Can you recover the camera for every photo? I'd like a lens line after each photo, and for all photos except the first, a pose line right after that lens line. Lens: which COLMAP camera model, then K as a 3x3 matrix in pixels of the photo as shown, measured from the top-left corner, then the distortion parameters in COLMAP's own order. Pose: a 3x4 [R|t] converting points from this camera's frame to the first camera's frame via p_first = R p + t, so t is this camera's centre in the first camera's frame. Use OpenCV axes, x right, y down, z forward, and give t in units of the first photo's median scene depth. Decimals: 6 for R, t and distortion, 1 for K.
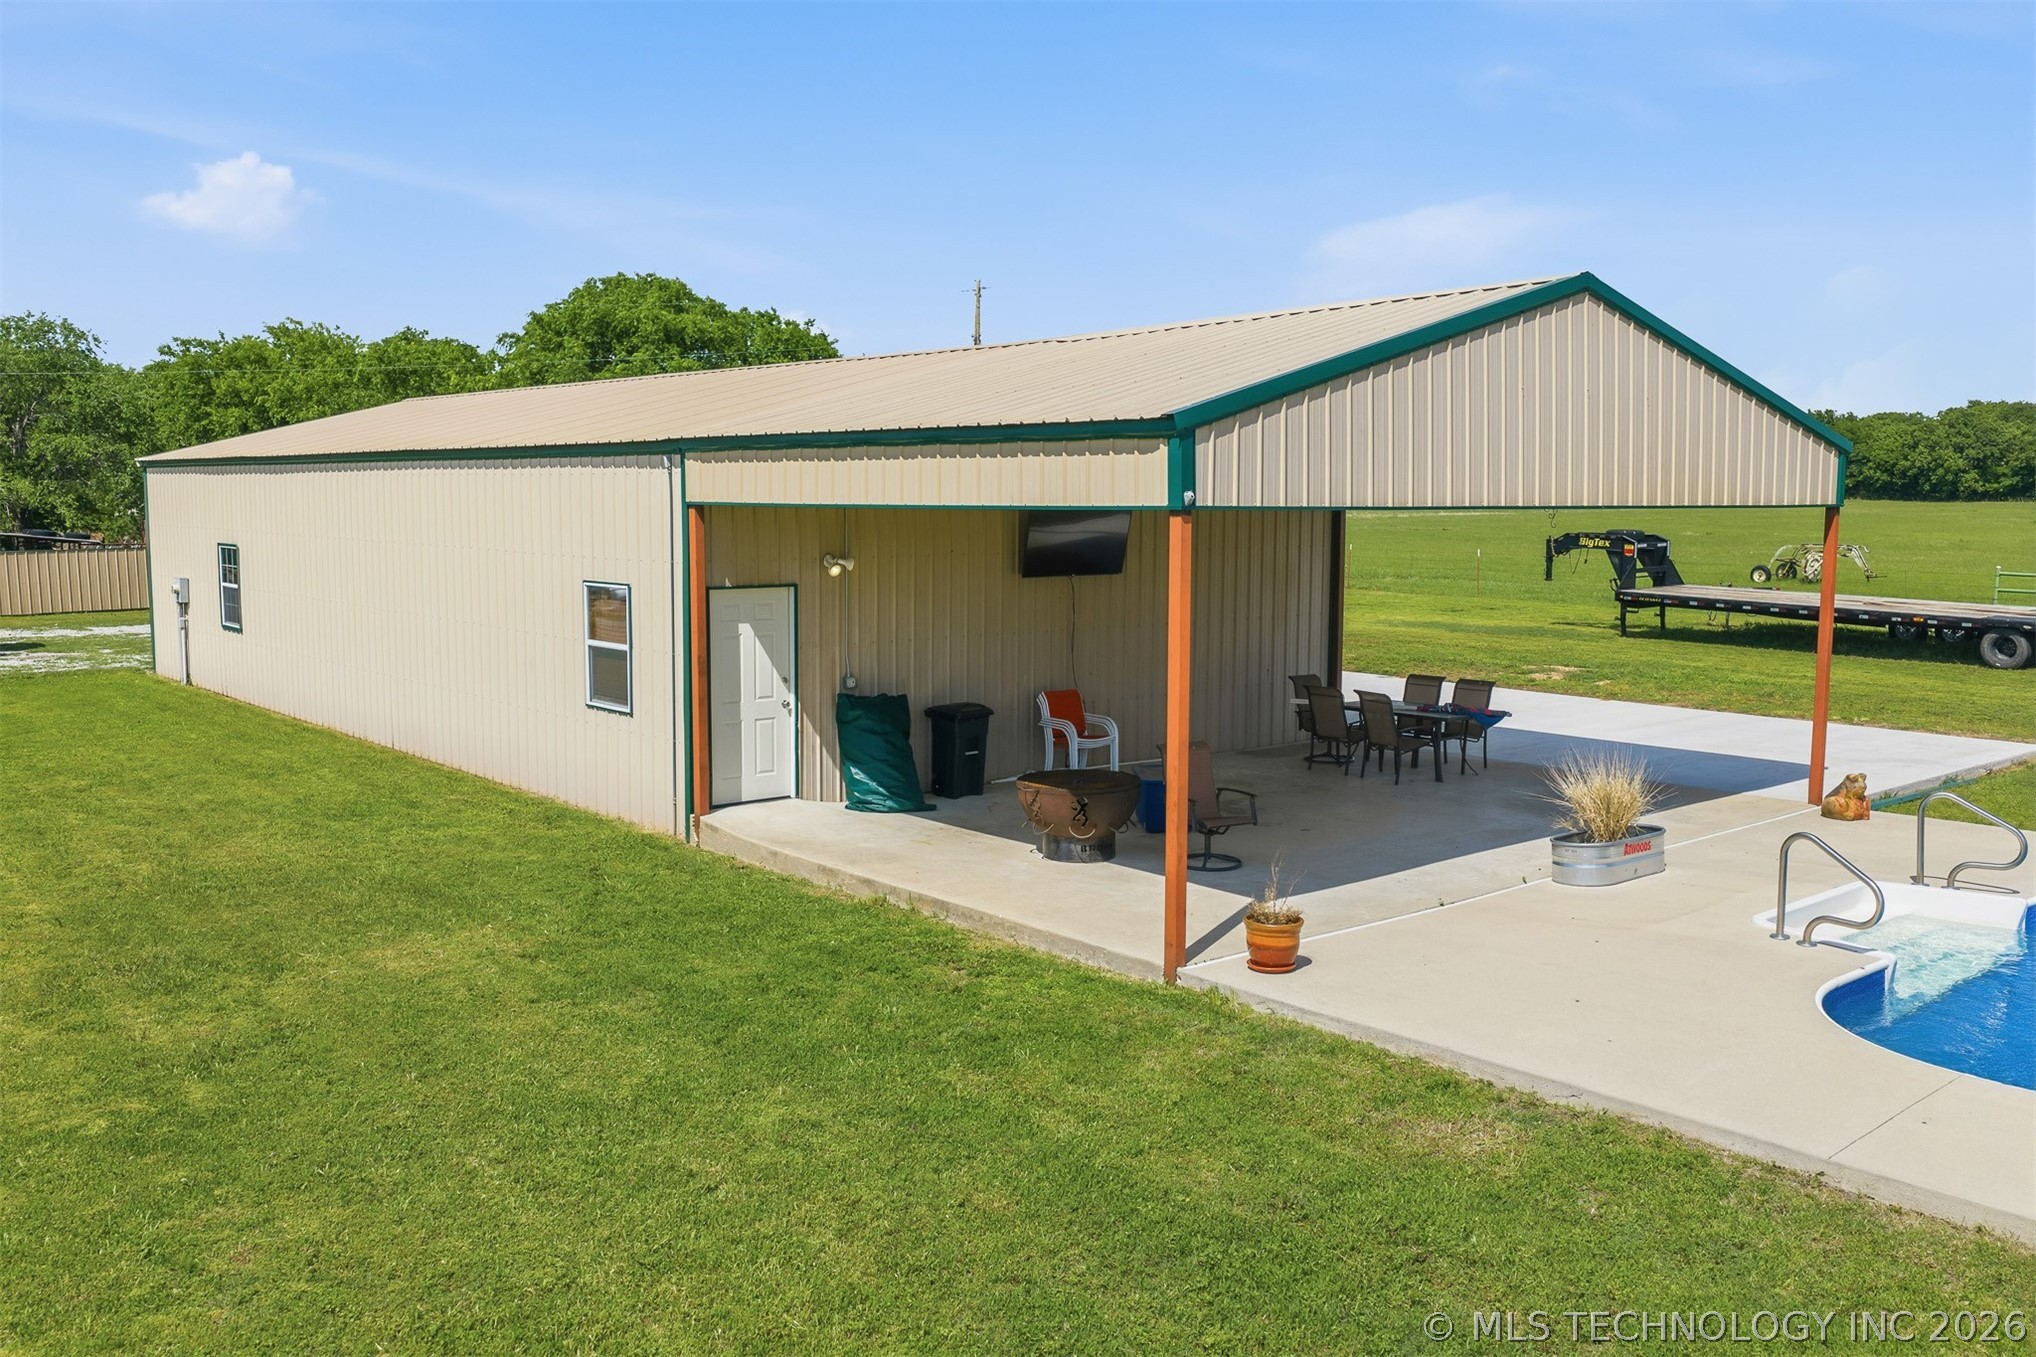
lens RADIAL K [[1696.5, 0, 1019.7], [0, 1696.5, 657.4], [0, 0, 1]] dist [0.024095, -0.050543]
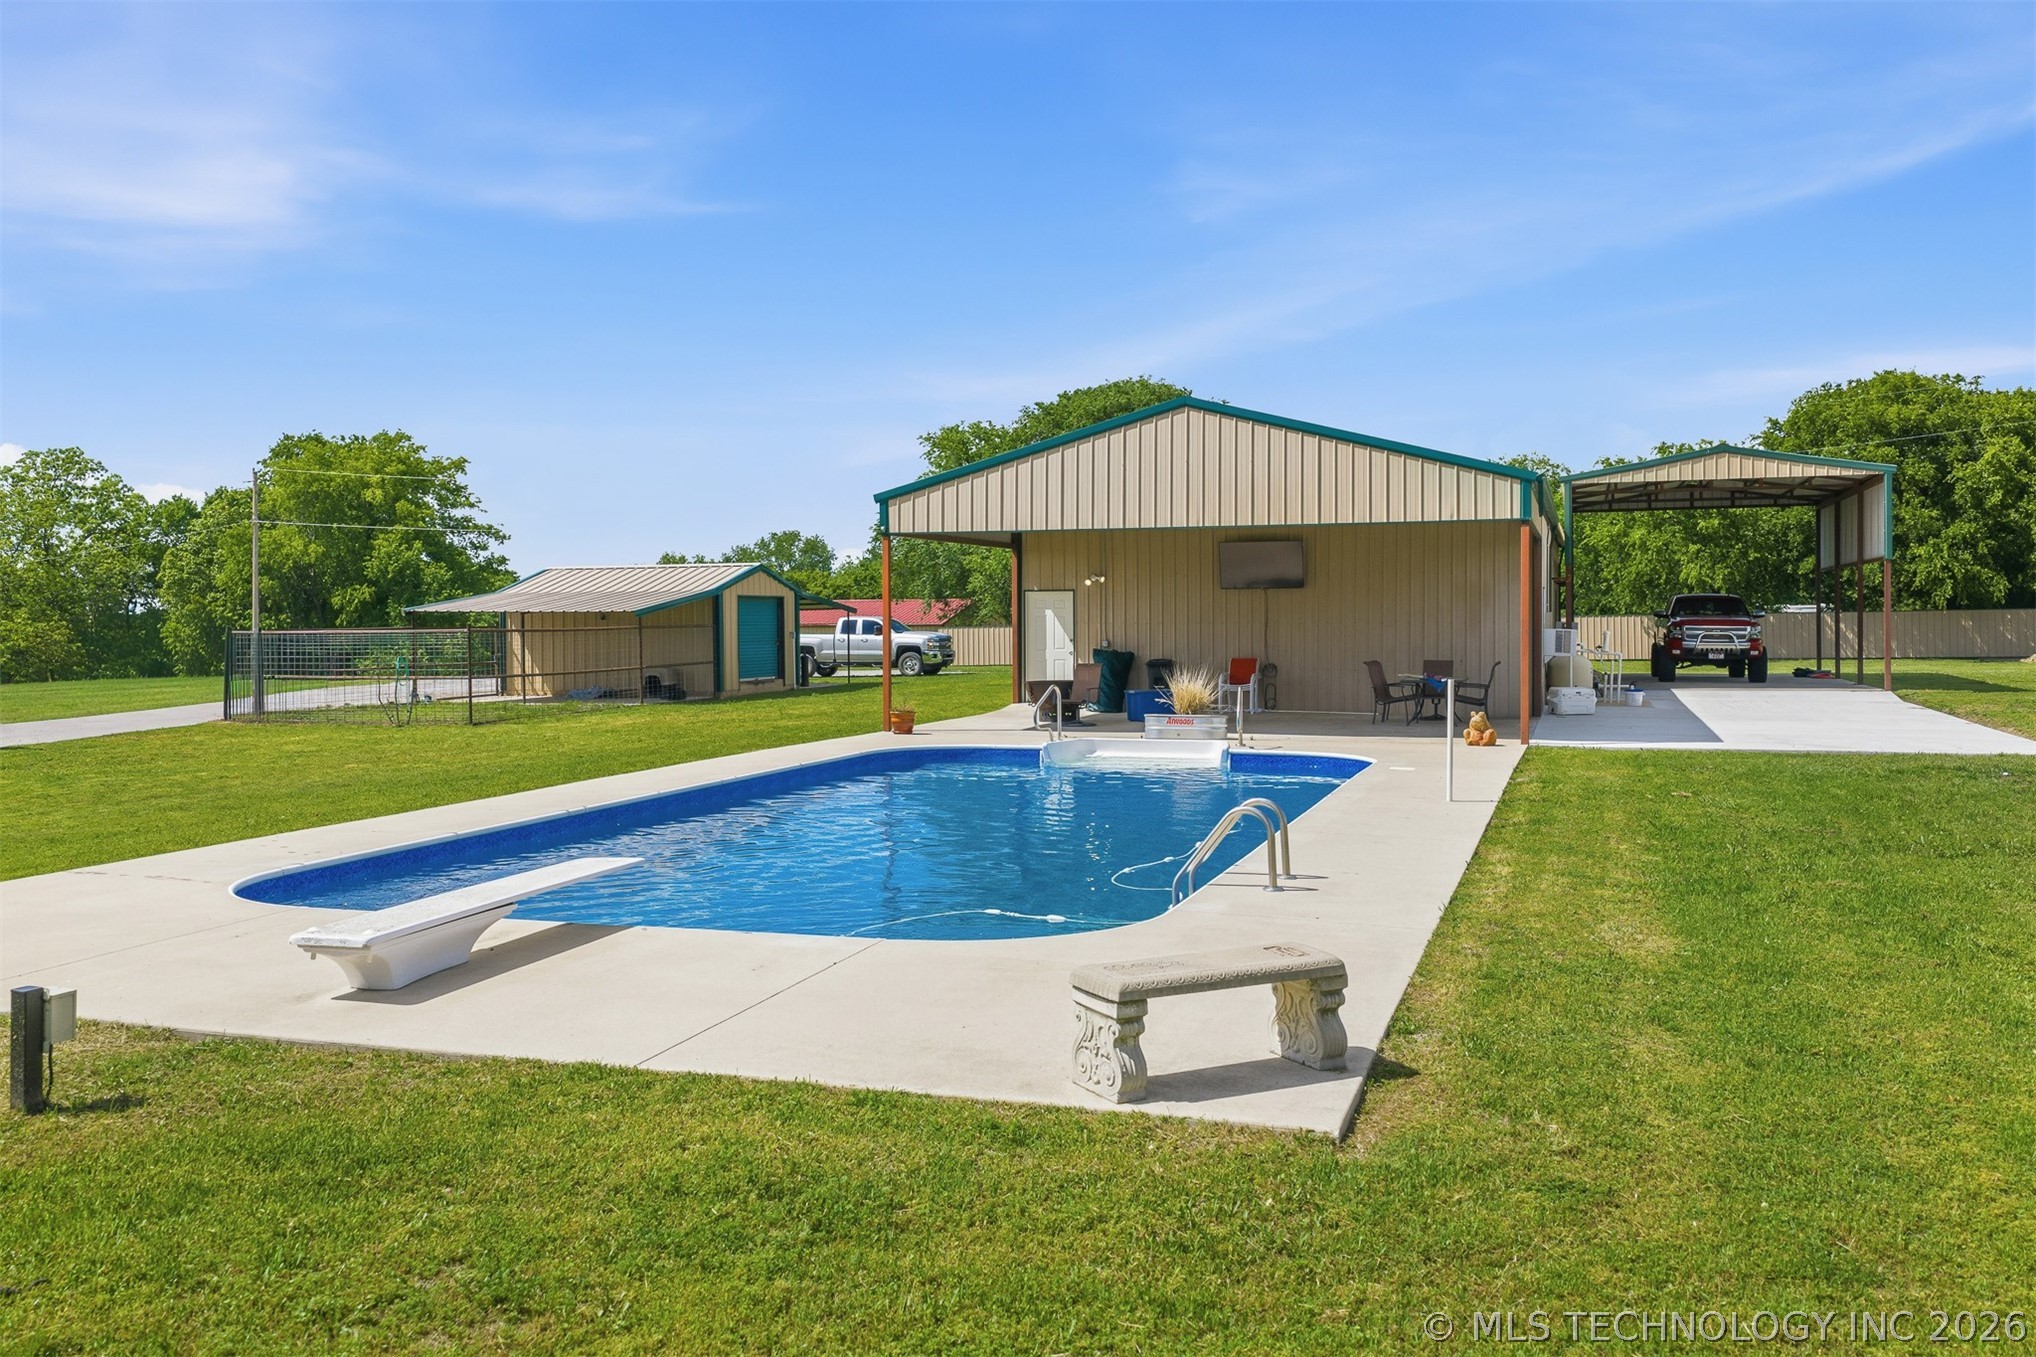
lens RADIAL K [[1696.5, 0, 1019.7], [0, 1696.5, 657.4], [0, 0, 1]] dist [0.024095, -0.050543]
pose [[0.506434, 0.014601, -0.862155, 1.468115], [-0.075611, 0.996757, -0.027534, 0.088628], [0.858958, 0.079132, 0.505895, -0.014614]]
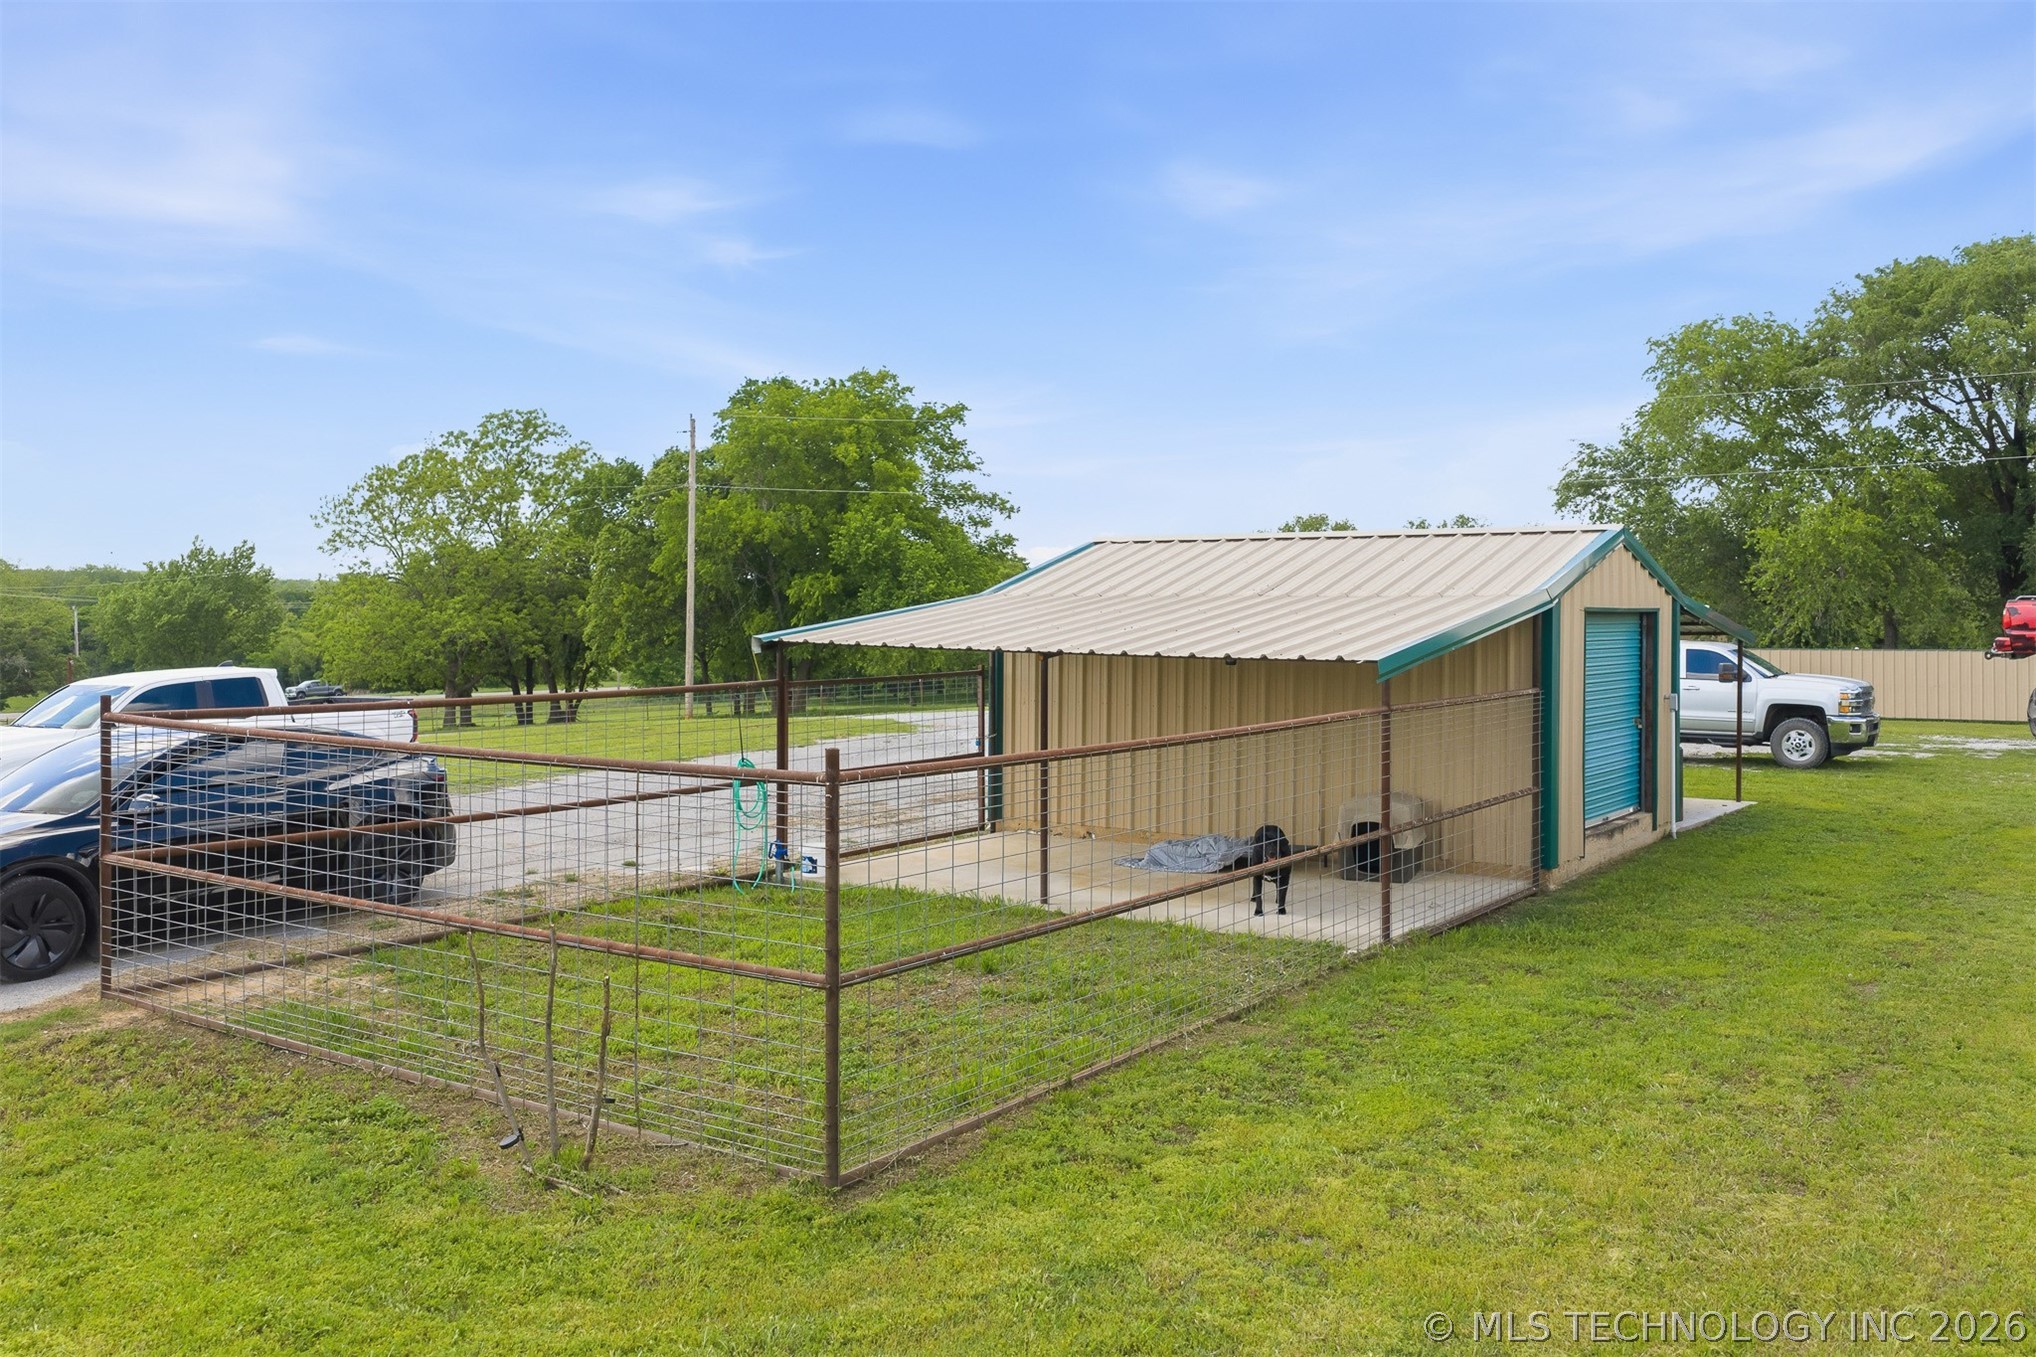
lens RADIAL K [[1696.5, 0, 1019.7], [0, 1696.5, 657.4], [0, 0, 1]] dist [0.024095, -0.050543]
pose [[0.237971, 0.028404, -0.970857, -0.085850], [-0.100195, 0.994957, 0.004550, 0.013191], [0.966090, 0.096192, 0.239617, 0.363857]]
